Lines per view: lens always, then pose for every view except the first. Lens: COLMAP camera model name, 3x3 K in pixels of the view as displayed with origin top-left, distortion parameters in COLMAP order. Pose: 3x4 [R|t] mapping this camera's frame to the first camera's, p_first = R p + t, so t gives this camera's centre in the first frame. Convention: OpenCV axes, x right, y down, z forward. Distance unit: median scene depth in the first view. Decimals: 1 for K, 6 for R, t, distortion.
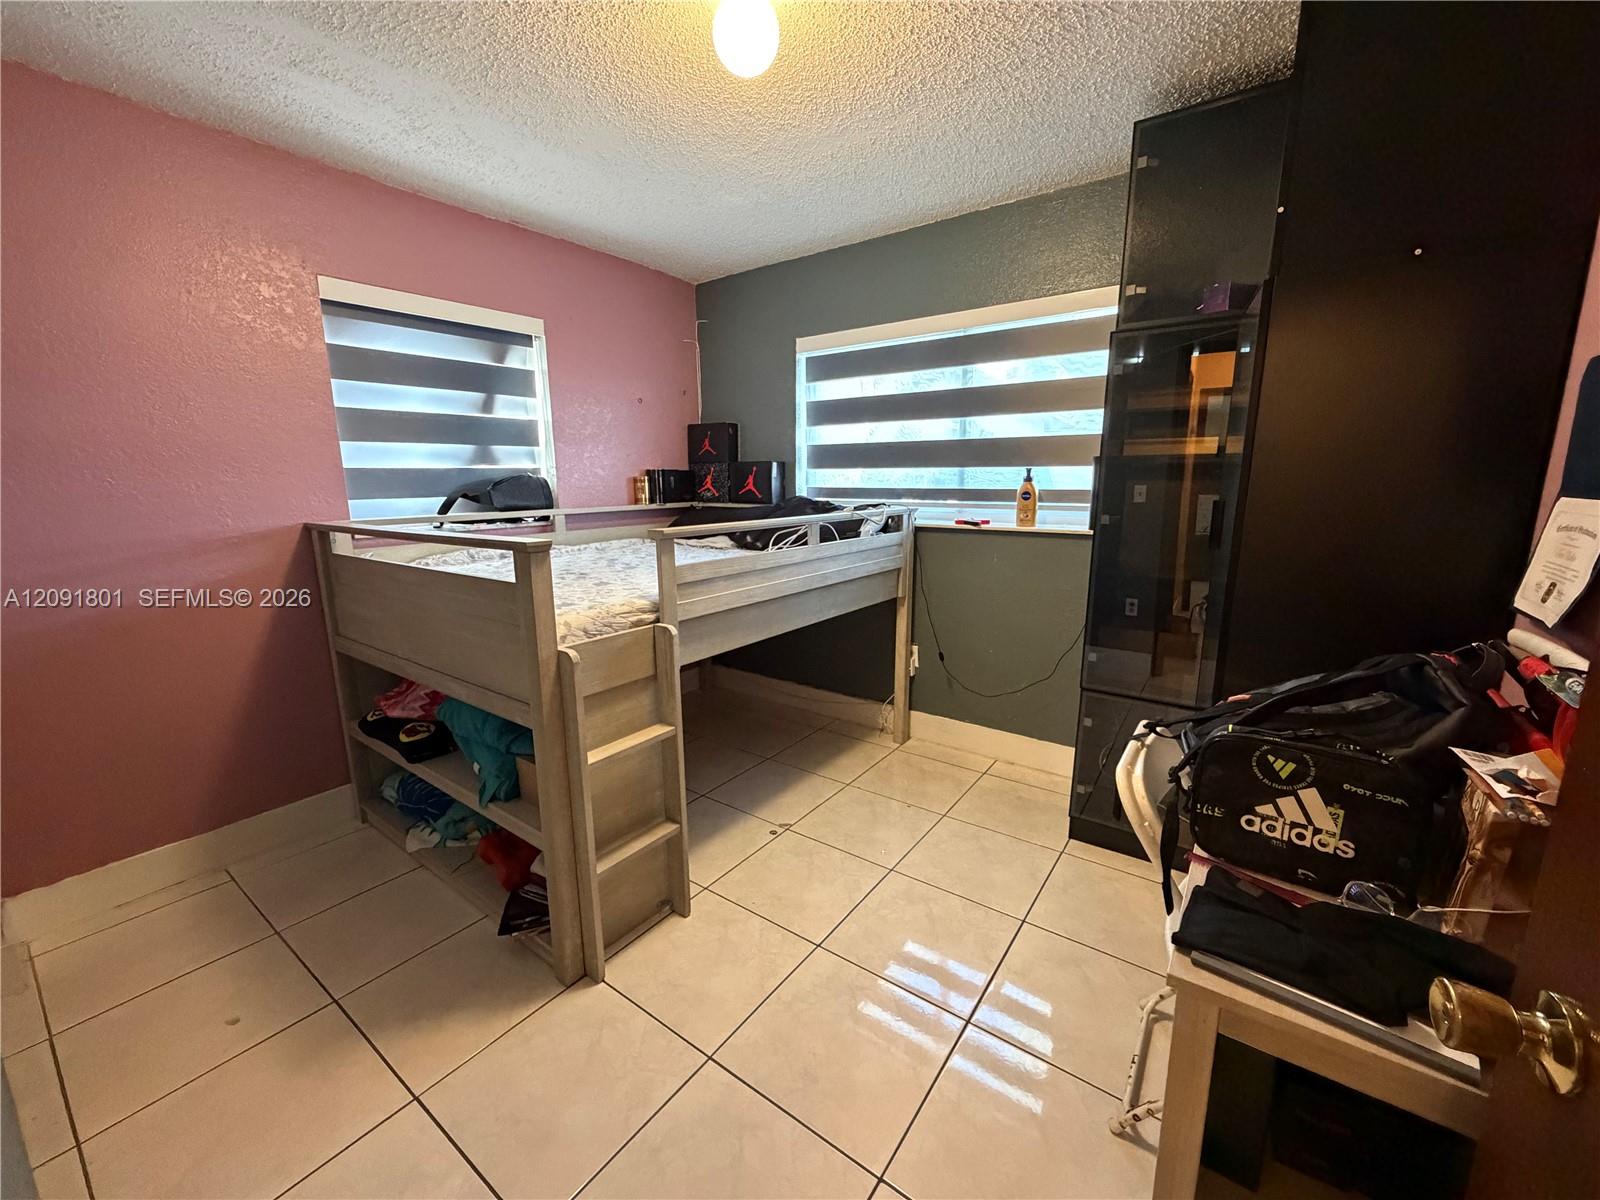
lens RADIAL K [[639.4, 0, 799.0], [0, 639.4, 598.6], [0, 0, 1]] dist [0.002909, -0.000923]
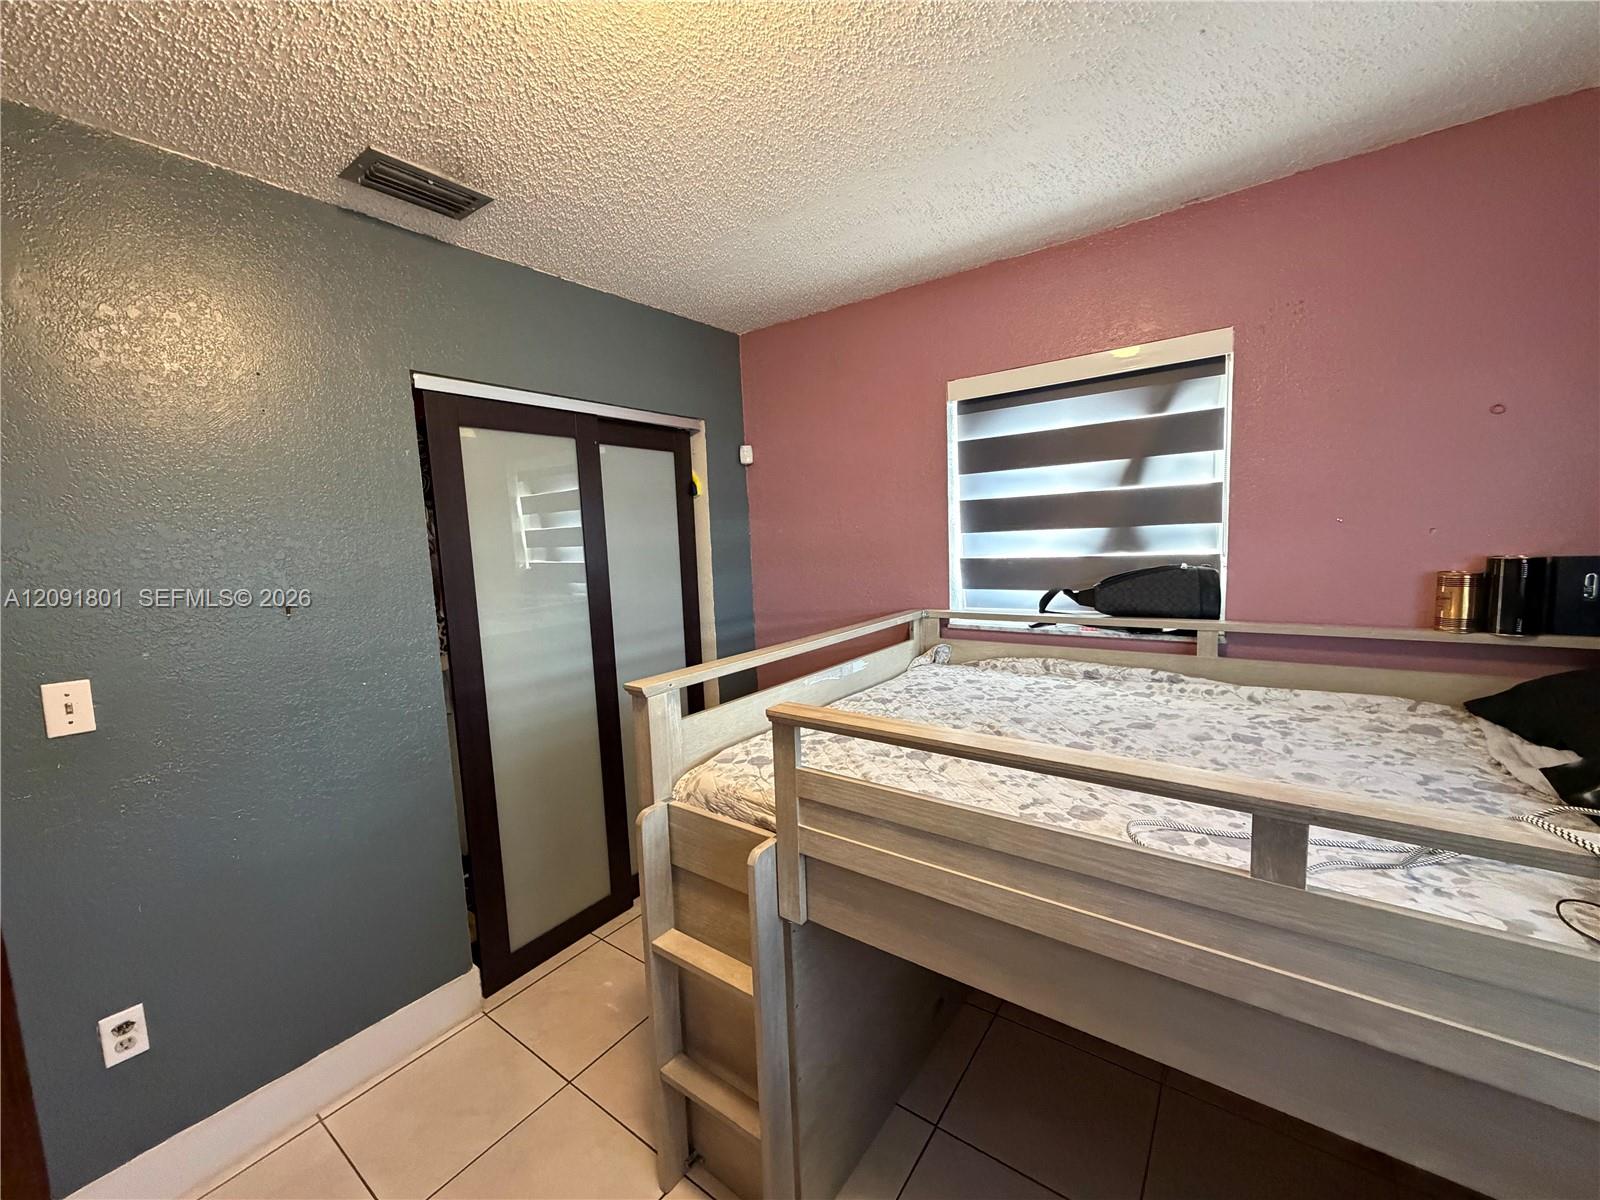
lens RADIAL K [[639.4, 0, 798.7], [0, 639.4, 602.7], [0, 0, 1]] dist [0.002909, -0.000923]
pose [[-0.006907, 0.123859, -0.992276, 0.265041], [-0.145344, 0.981638, 0.123543, -0.184174], [0.989357, 0.145075, 0.011222, 0.606868]]
